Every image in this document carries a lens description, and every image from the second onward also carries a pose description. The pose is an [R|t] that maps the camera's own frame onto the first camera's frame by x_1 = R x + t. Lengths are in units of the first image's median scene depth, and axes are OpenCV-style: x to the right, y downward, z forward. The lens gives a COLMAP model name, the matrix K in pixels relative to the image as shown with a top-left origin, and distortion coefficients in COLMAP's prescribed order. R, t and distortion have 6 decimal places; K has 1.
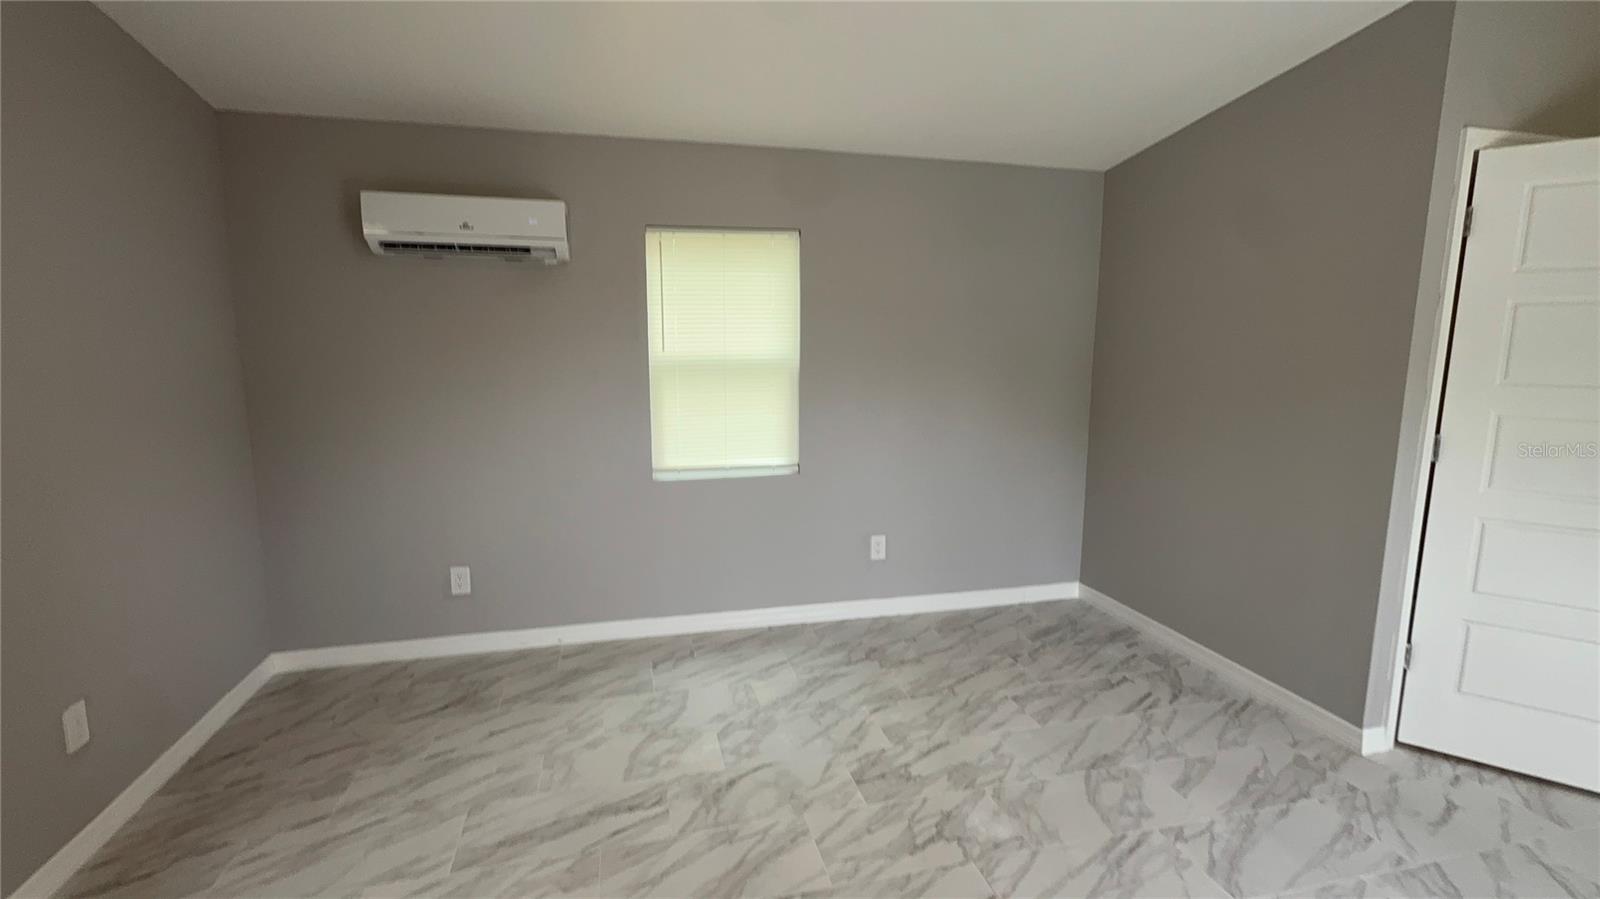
lens RADIAL K [[727.7, 0, 799.3], [0, 727.7, 451.0], [0, 0, 1]] dist [-0.001253, 0.000238]
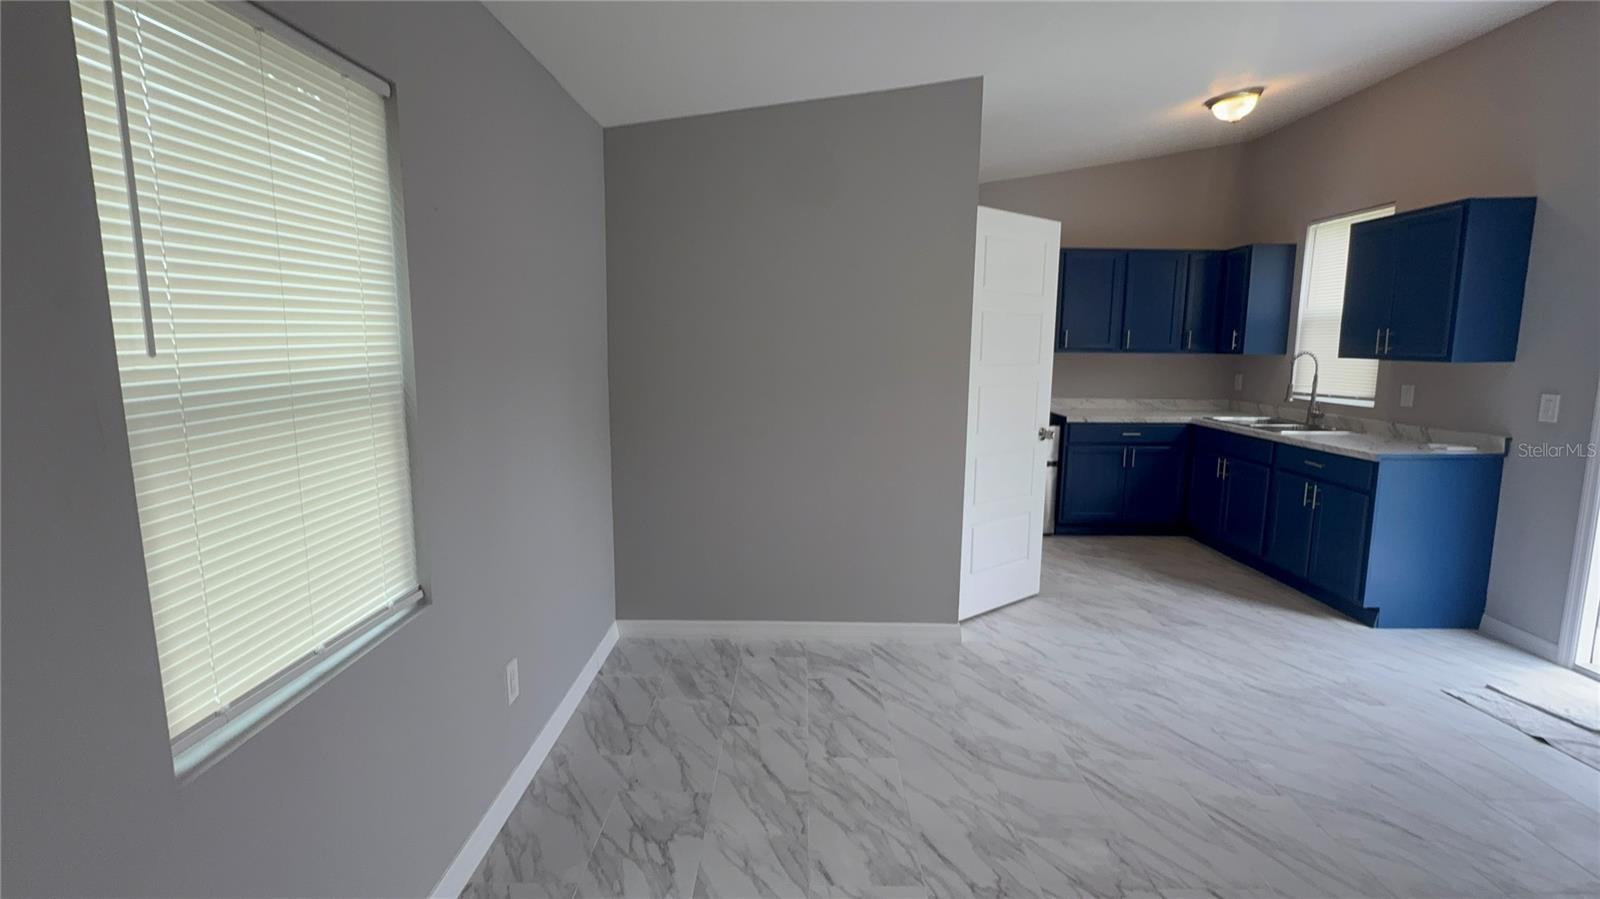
lens RADIAL K [[727.7, 0, 799.3], [0, 727.7, 451.0], [0, 0, 1]] dist [-0.001253, 0.000238]
pose [[0.251221, -0.145563, 0.956922, -0.482214], [0.136605, 0.984064, 0.113829, -0.112539], [-0.958241, 0.102124, 0.267103, 0.786286]]
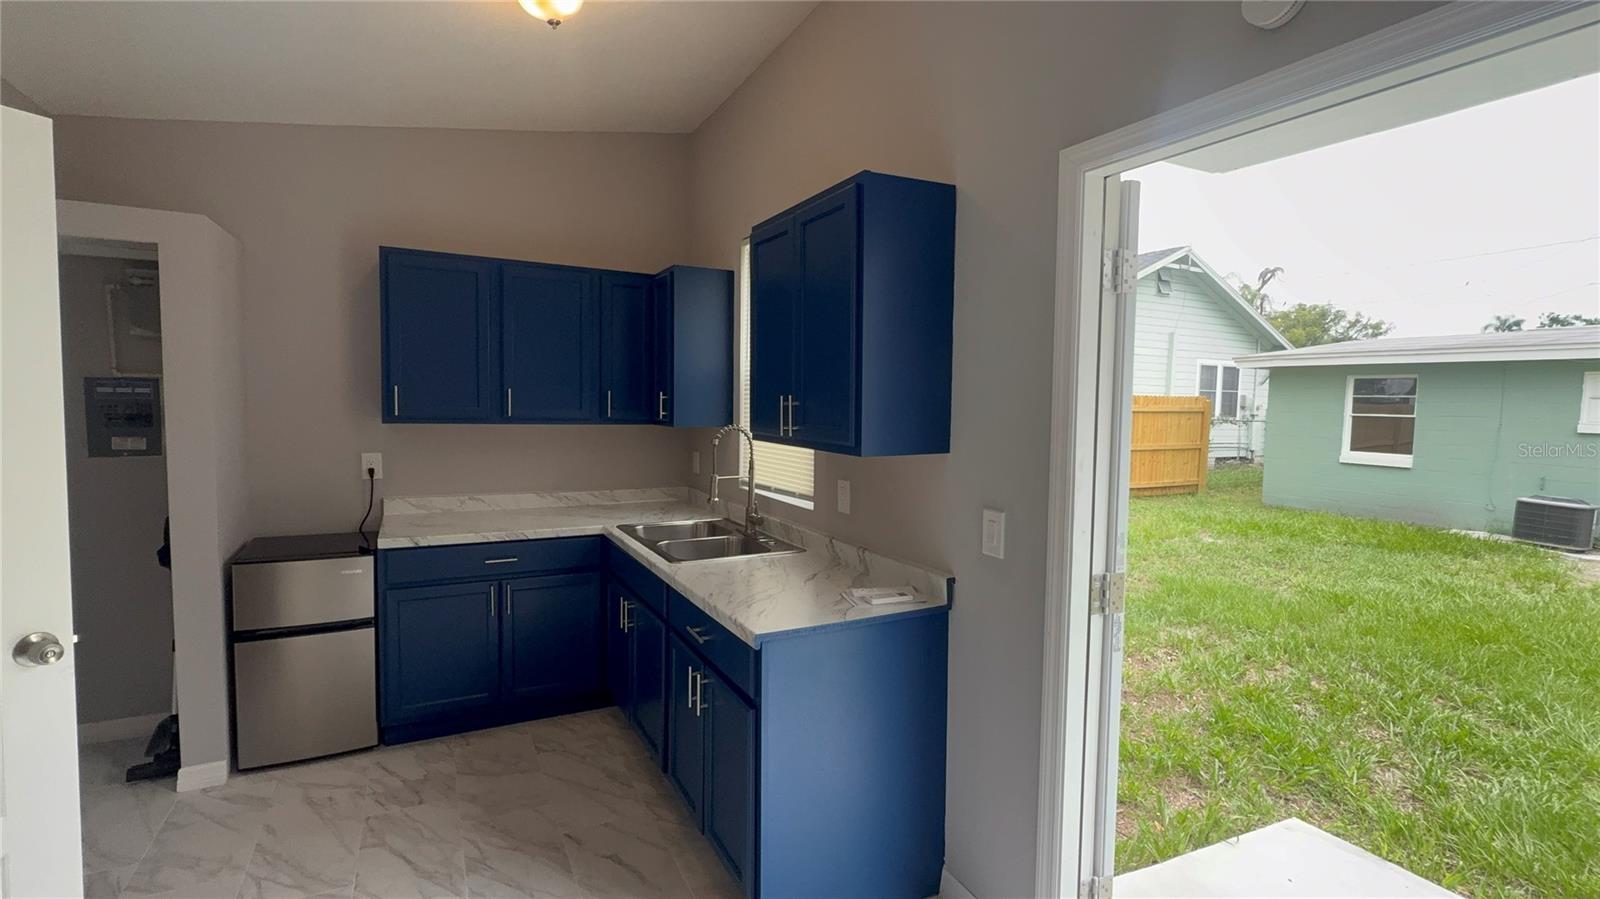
lens RADIAL K [[727.7, 0, 799.3], [0, 727.7, 451.0], [0, 0, 1]] dist [-0.001253, 0.000238]
pose [[-0.226972, -0.076974, 0.970855, 0.305626], [0.122549, 0.986691, 0.106879, -0.058391], [-0.966160, 0.143236, -0.214518, 0.264523]]
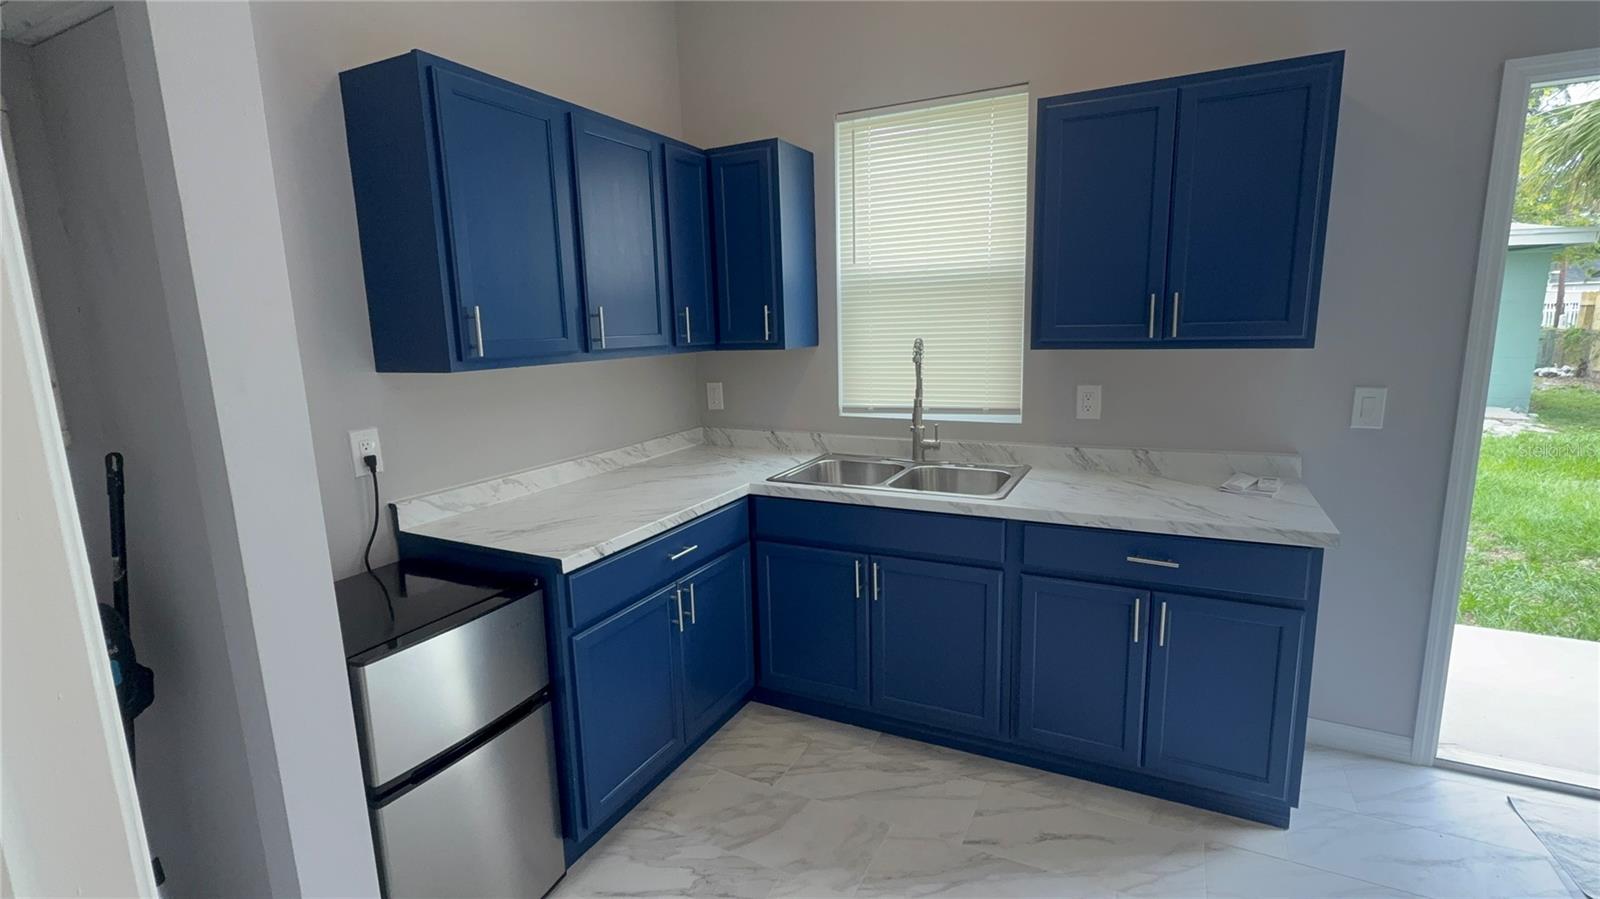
lens RADIAL K [[727.7, 0, 799.3], [0, 727.7, 451.0], [0, 0, 1]] dist [-0.001253, 0.000238]
pose [[-0.749070, -0.099703, 0.654946, 0.858115], [0.123063, 0.950463, 0.285439, -0.137946], [-0.650961, 0.294414, -0.699693, 0.895148]]
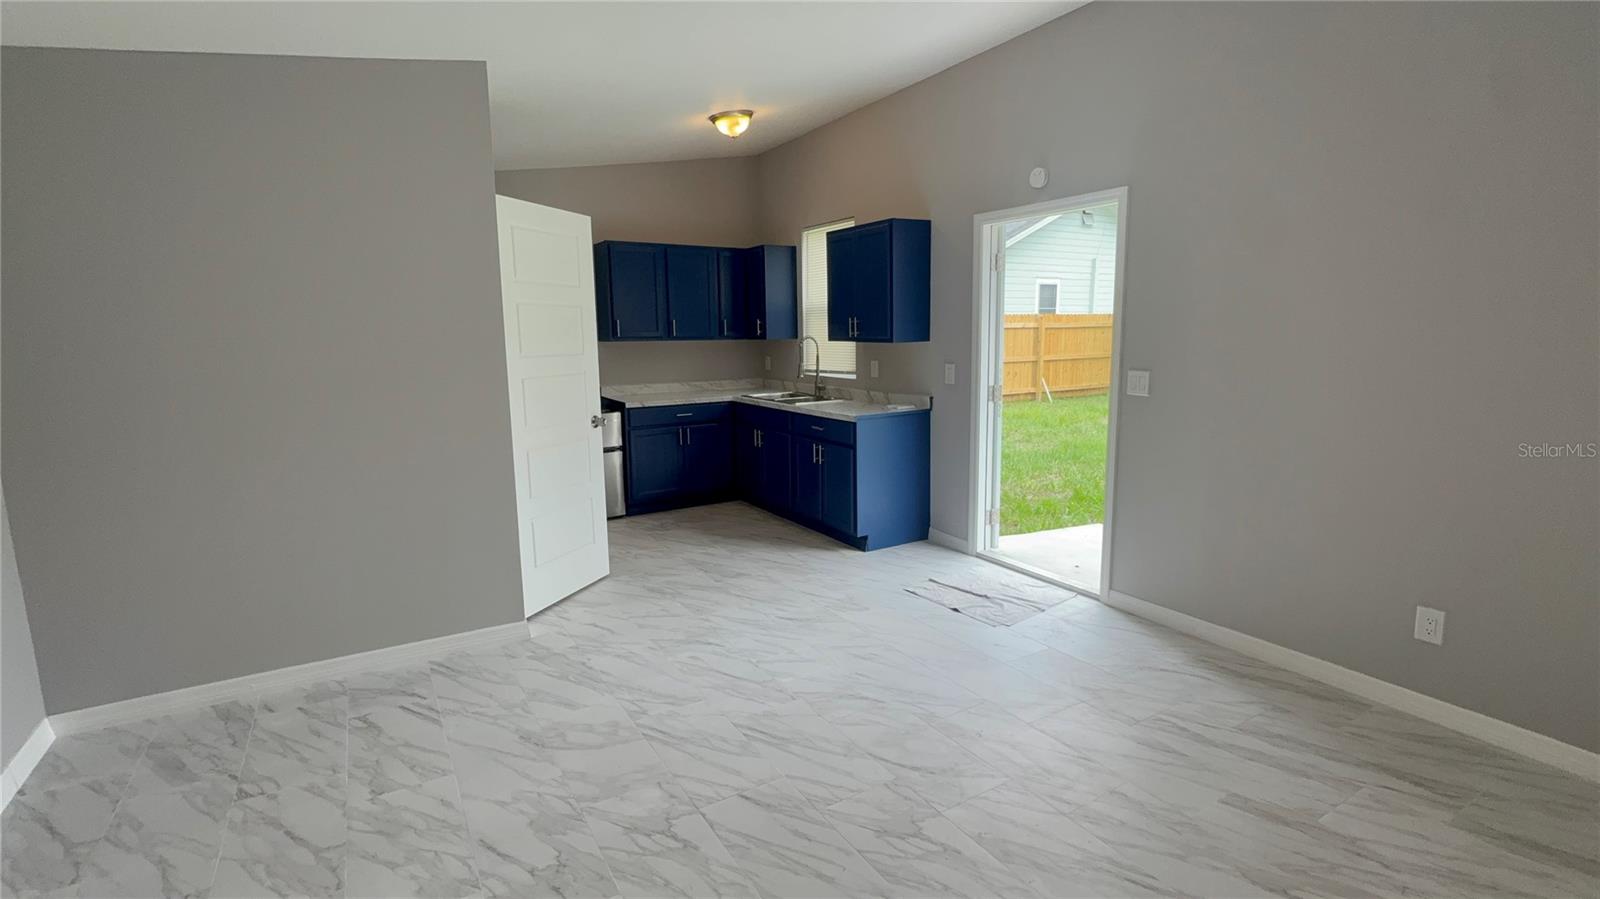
lens RADIAL K [[727.7, 0, 799.3], [0, 727.7, 451.0], [0, 0, 1]] dist [-0.001253, 0.000238]
pose [[-0.293741, -0.158990, 0.942570, -0.515535], [0.149826, 0.966225, 0.209672, -0.108377], [-0.944070, 0.202810, -0.259999, 0.715288]]
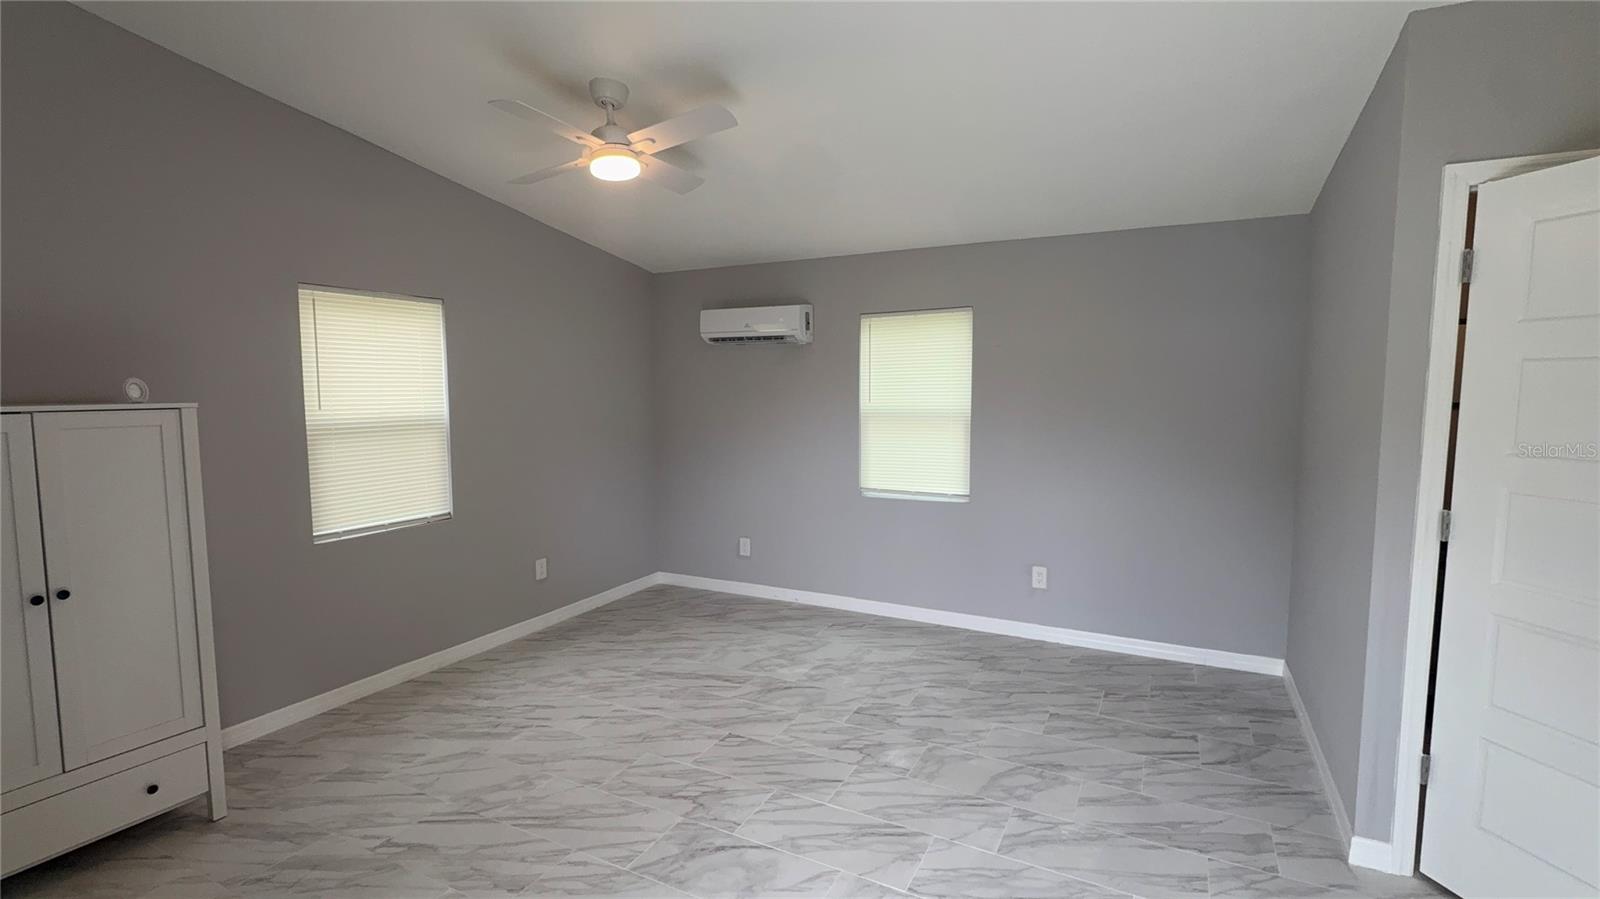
lens RADIAL K [[727.7, 0, 799.3], [0, 727.7, 451.0], [0, 0, 1]] dist [-0.001253, 0.000238]
pose [[0.748994, 0.052837, -0.660467, 0.732604], [-0.091838, 0.995472, -0.024511, 0.000078], [0.656182, 0.079014, 0.750455, -0.129641]]
